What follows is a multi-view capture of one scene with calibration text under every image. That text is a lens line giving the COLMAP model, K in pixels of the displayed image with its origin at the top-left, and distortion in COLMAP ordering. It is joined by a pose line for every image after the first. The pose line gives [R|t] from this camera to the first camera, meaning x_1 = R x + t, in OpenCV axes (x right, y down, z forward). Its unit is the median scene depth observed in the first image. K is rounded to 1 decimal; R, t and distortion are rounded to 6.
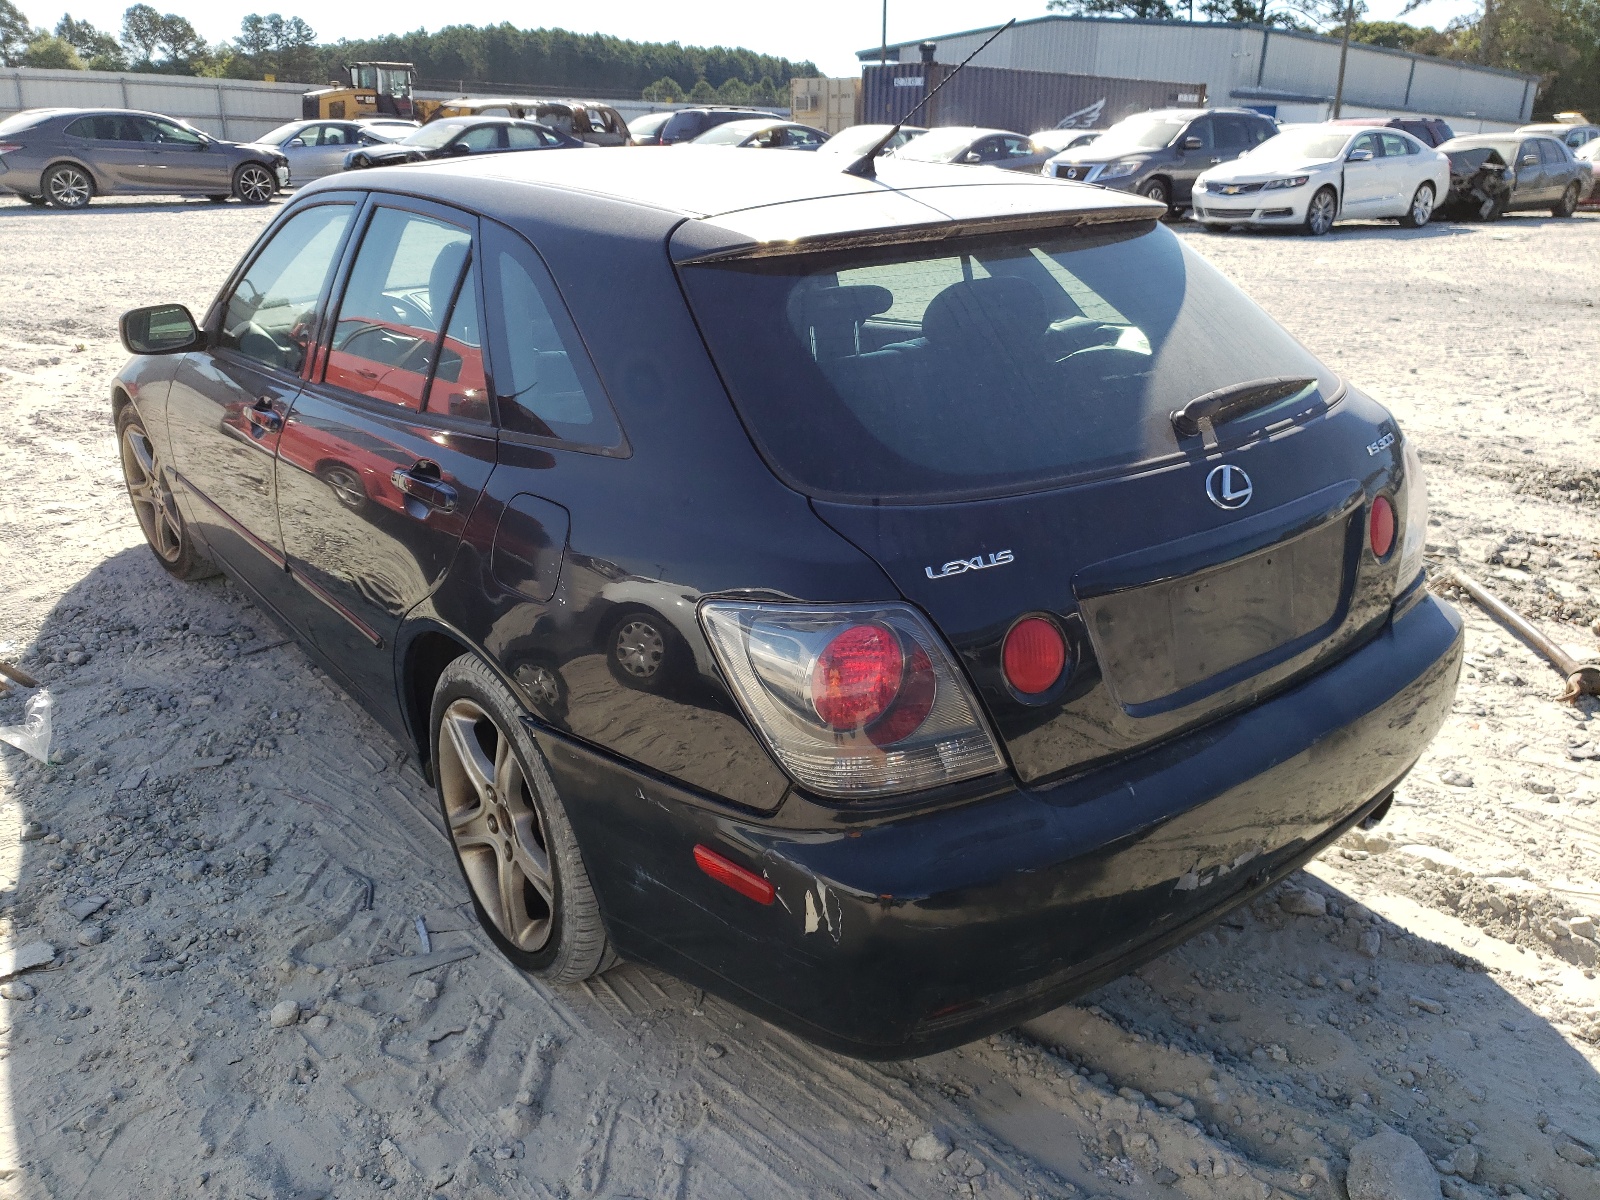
lens RADIAL K [[1212.8, 0, 803.8], [0, 1212.8, 592.6], [0, 0, 1]] dist [-0.026314, 0.060975]
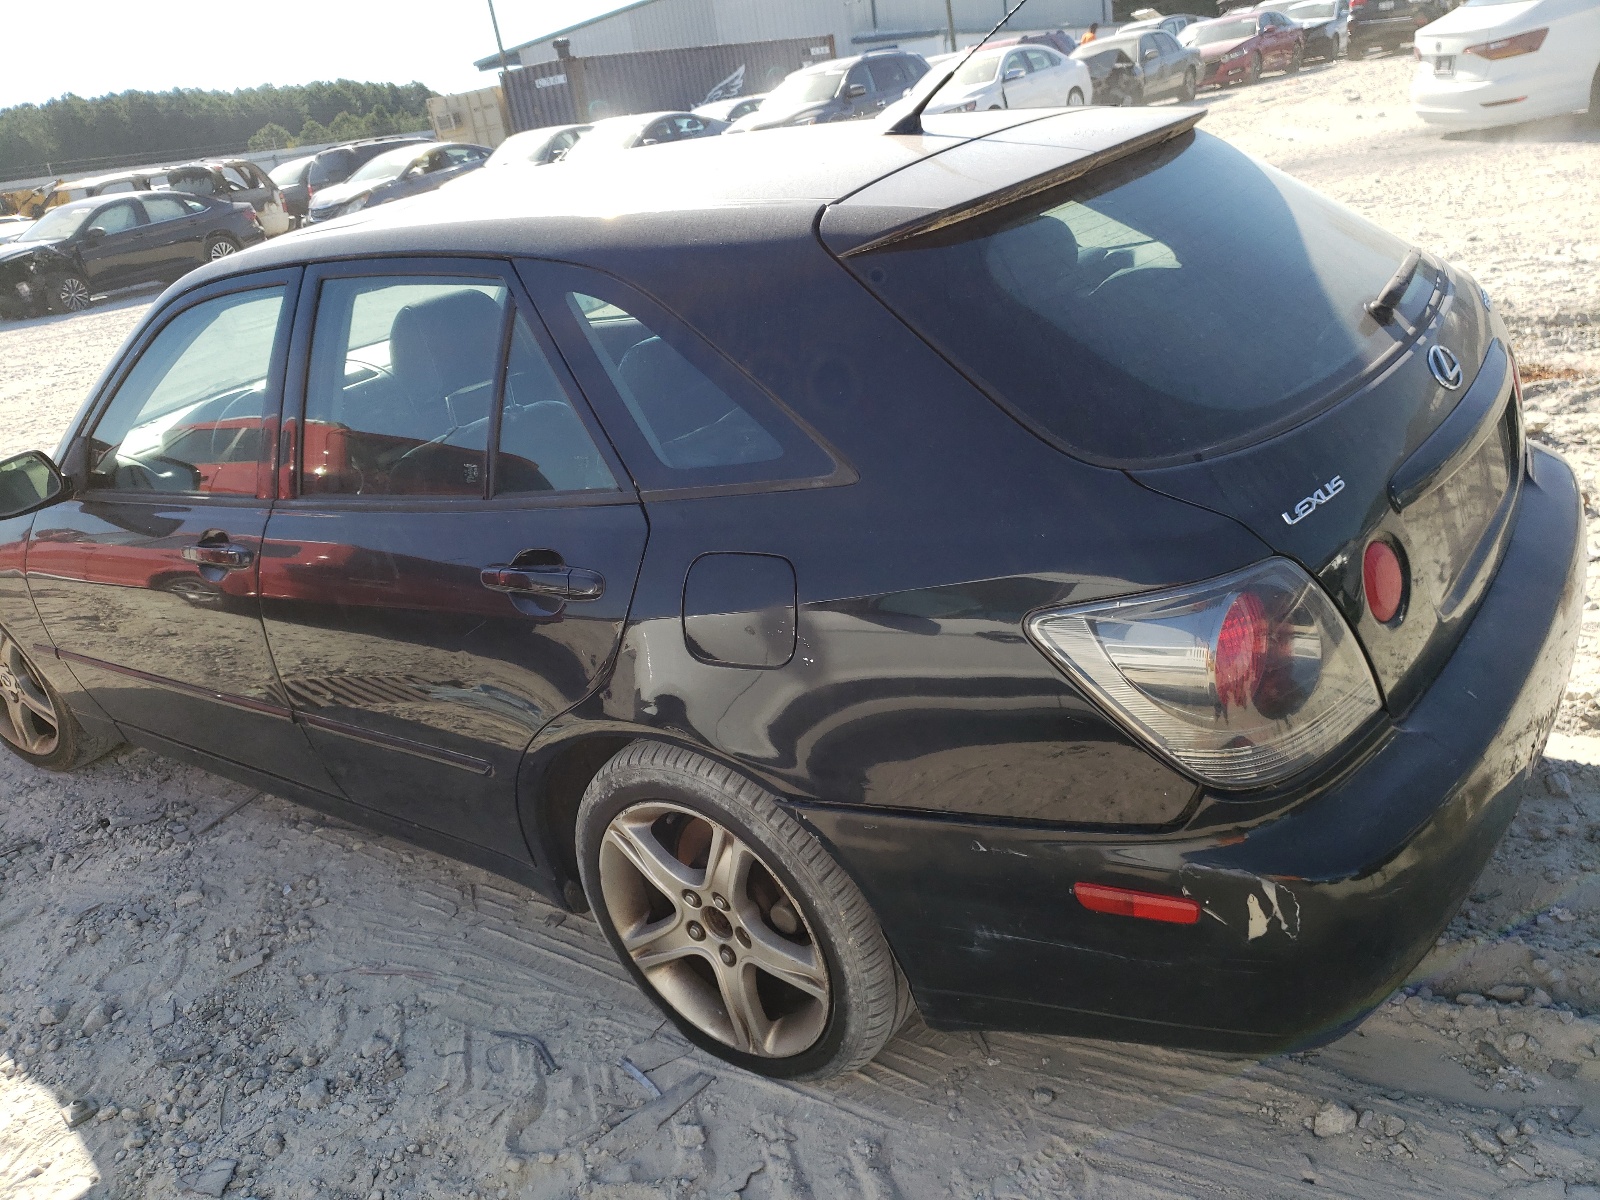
lens RADIAL K [[1211.8, 0, 800.0], [0, 1211.8, 600.0], [0, 0, 1]] dist [-0.007518, 0.036326]
pose [[0.949547, -0.251376, 0.187537, -0.201550], [0.248927, 0.967819, 0.036891, -0.039232], [-0.190775, 0.011653, 0.981565, 0.080715]]
